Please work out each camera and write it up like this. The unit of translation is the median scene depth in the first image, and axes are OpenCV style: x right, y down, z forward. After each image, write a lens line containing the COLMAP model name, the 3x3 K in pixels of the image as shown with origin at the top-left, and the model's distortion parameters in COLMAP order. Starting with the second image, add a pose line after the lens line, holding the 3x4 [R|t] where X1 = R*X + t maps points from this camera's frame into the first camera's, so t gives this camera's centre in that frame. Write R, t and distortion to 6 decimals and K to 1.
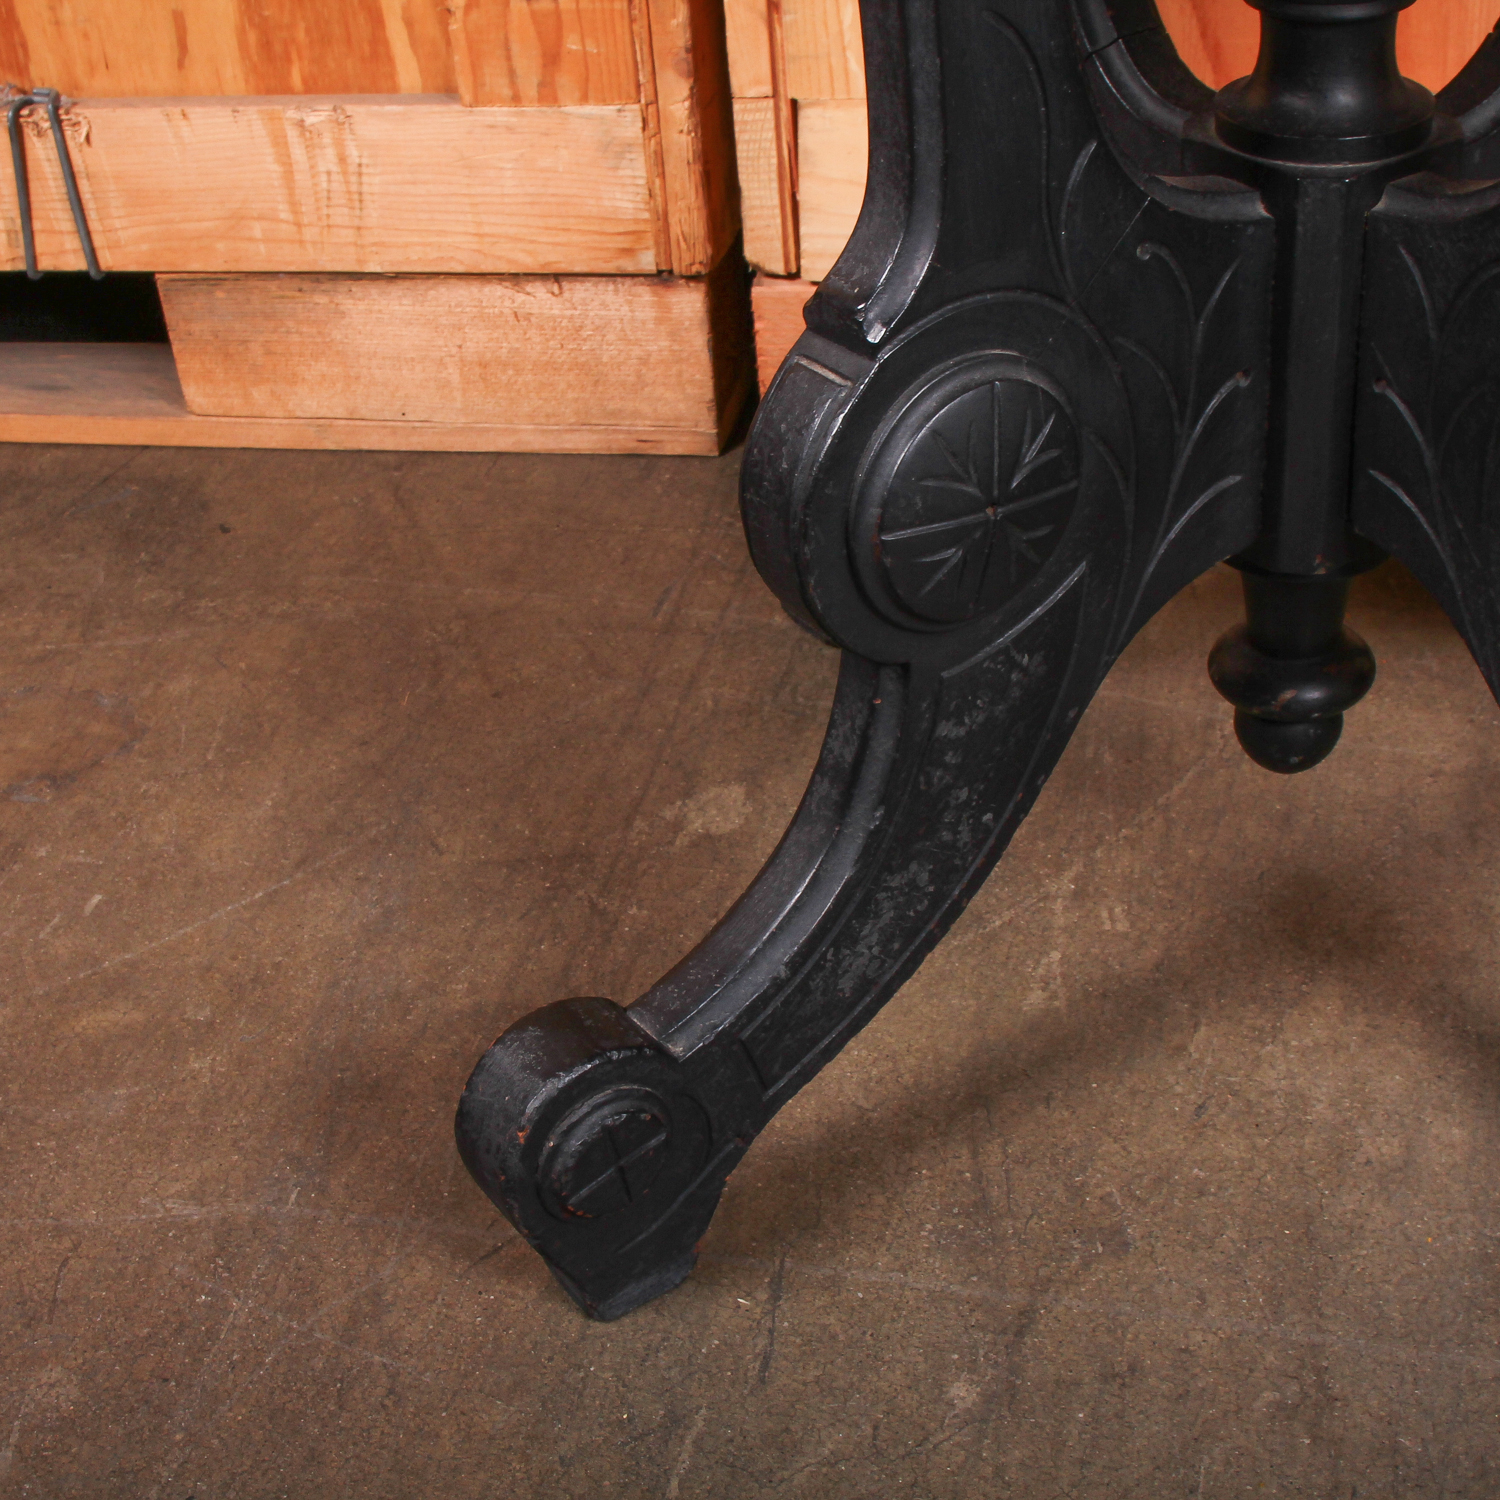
lens RADIAL K [[2539.2, 0, 754.0], [0, 2539.2, 761.3], [0, 0, 1]] dist [-0.086665, 0.000000]
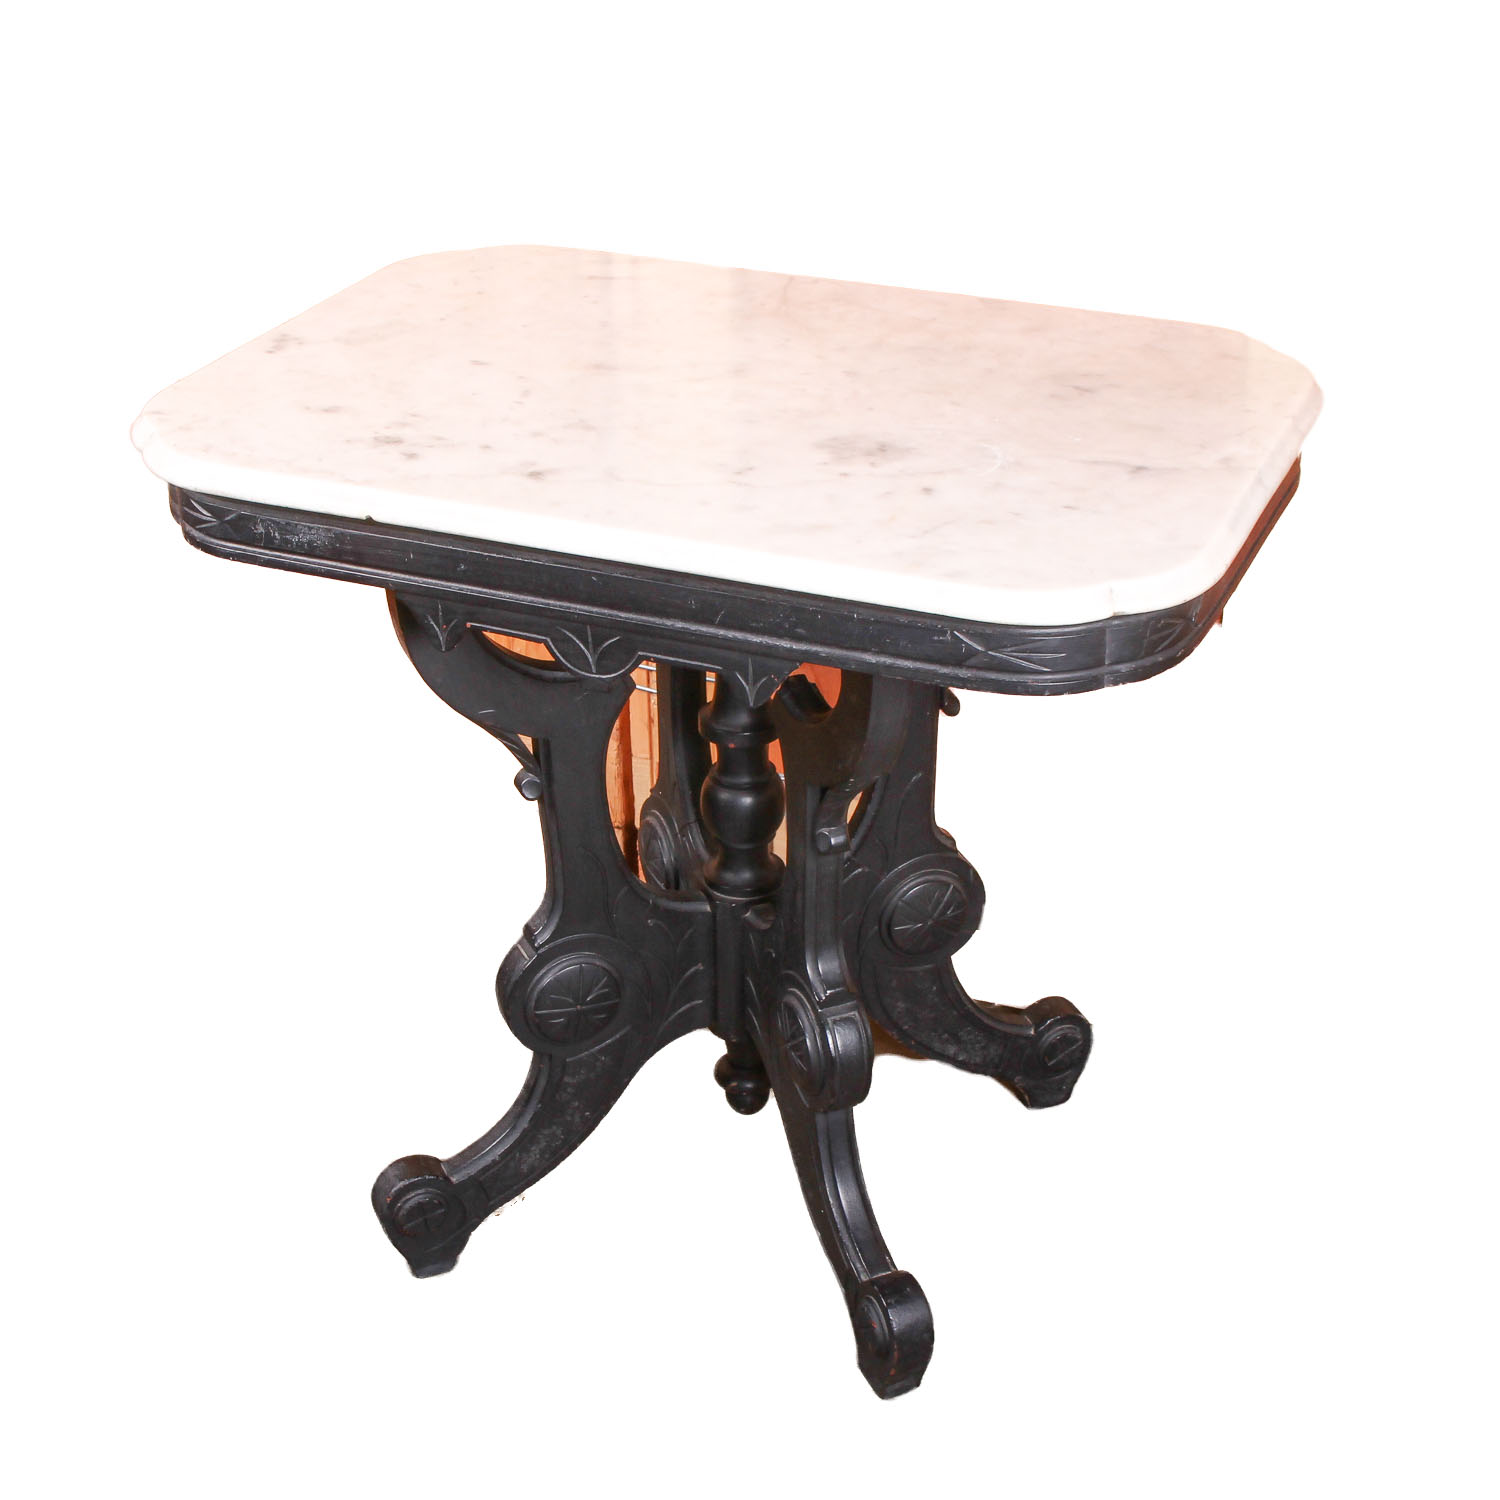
lens RADIAL K [[2539.2, 0, 744.8], [0, 2539.2, 738.2], [0, 0, 1]] dist [-0.086665, 0.000000]
pose [[0.977302, 0.141601, -0.157578, 0.631138], [-0.154500, 0.985306, -0.072807, -0.202399], [0.144953, 0.095500, 0.984819, -1.662344]]
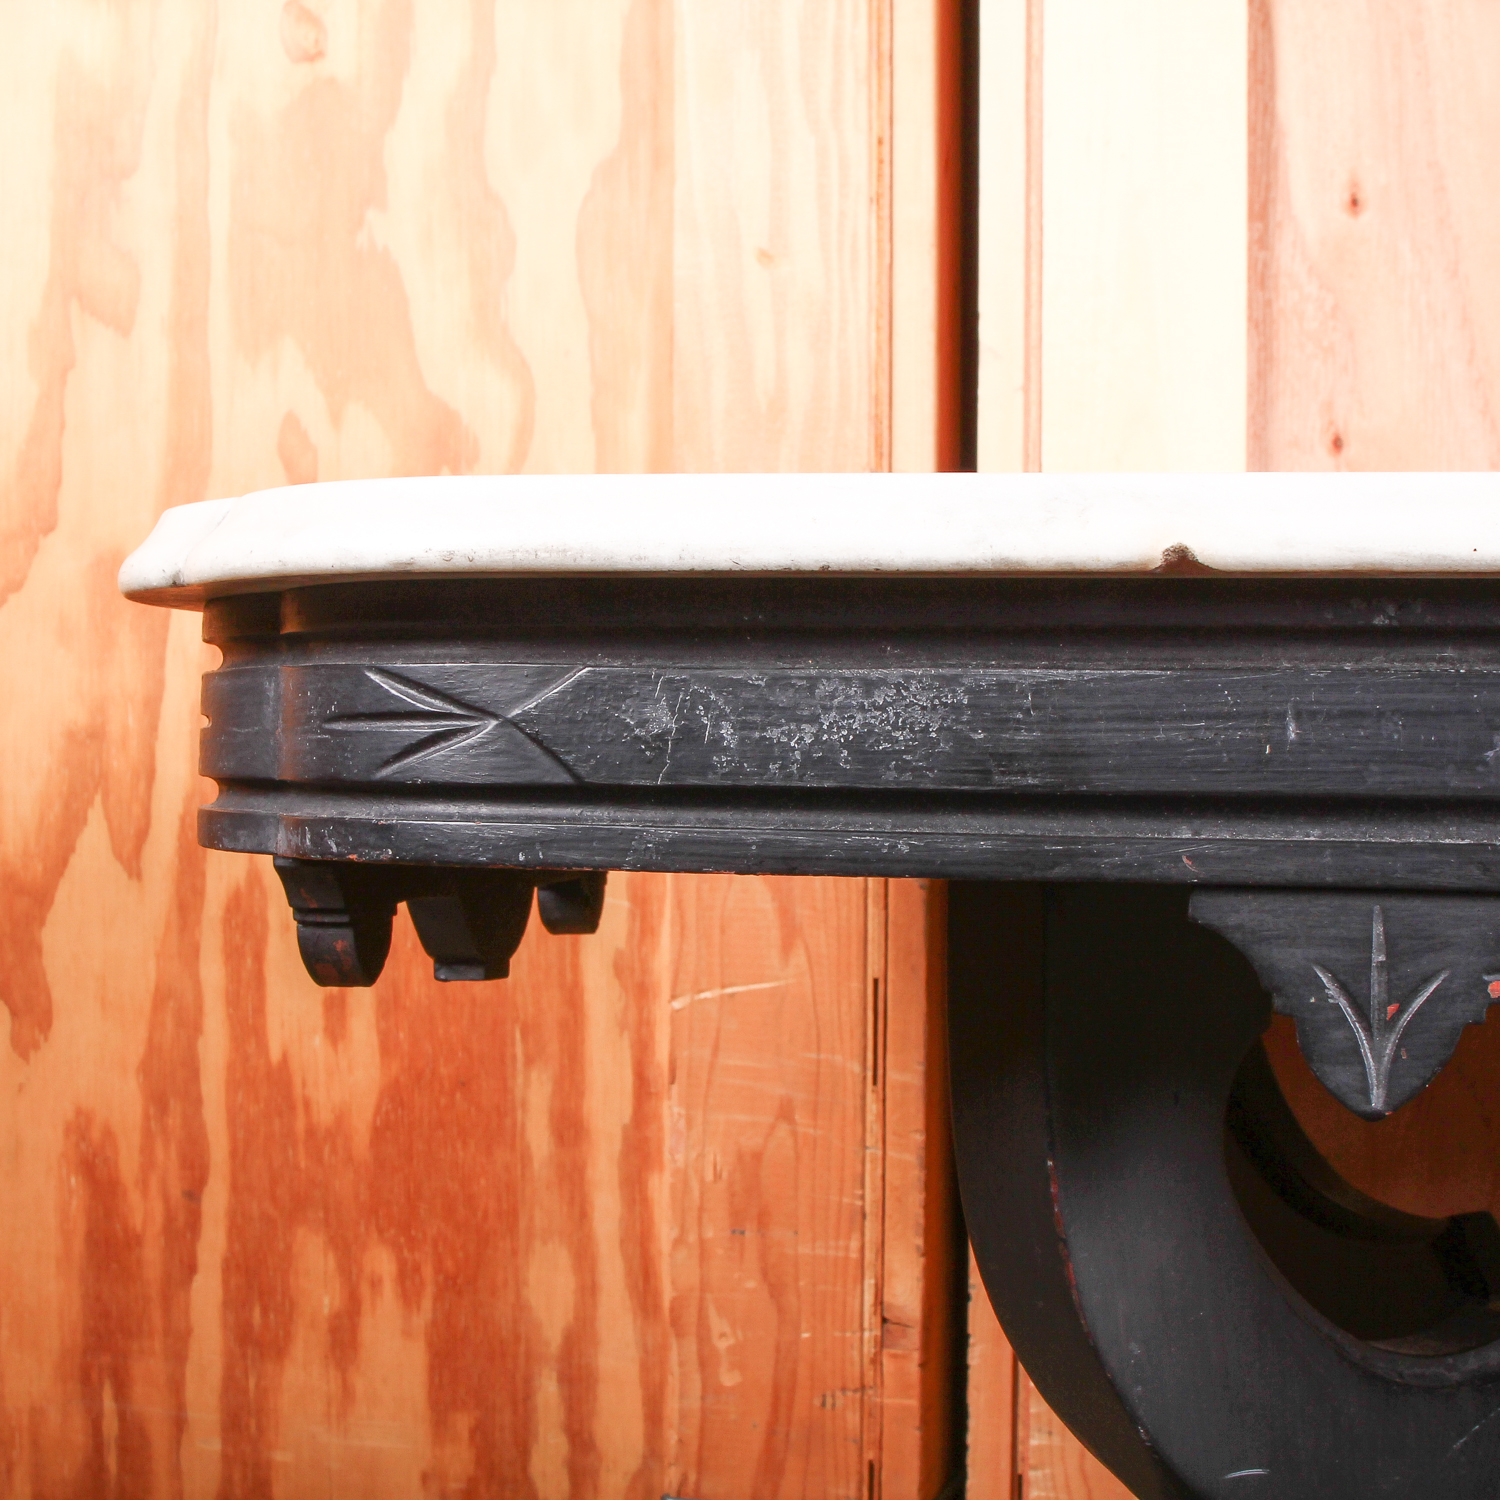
lens RADIAL K [[2539.2, 0, 750.7], [0, 2539.2, 721.5], [0, 0, 1]] dist [-0.086665, 0.000000]
pose [[0.996862, 0.077355, -0.016816, -0.156016], [-0.073723, 0.829811, -0.553153, -0.130120], [-0.028835, 0.552657, 0.832910, -0.019721]]
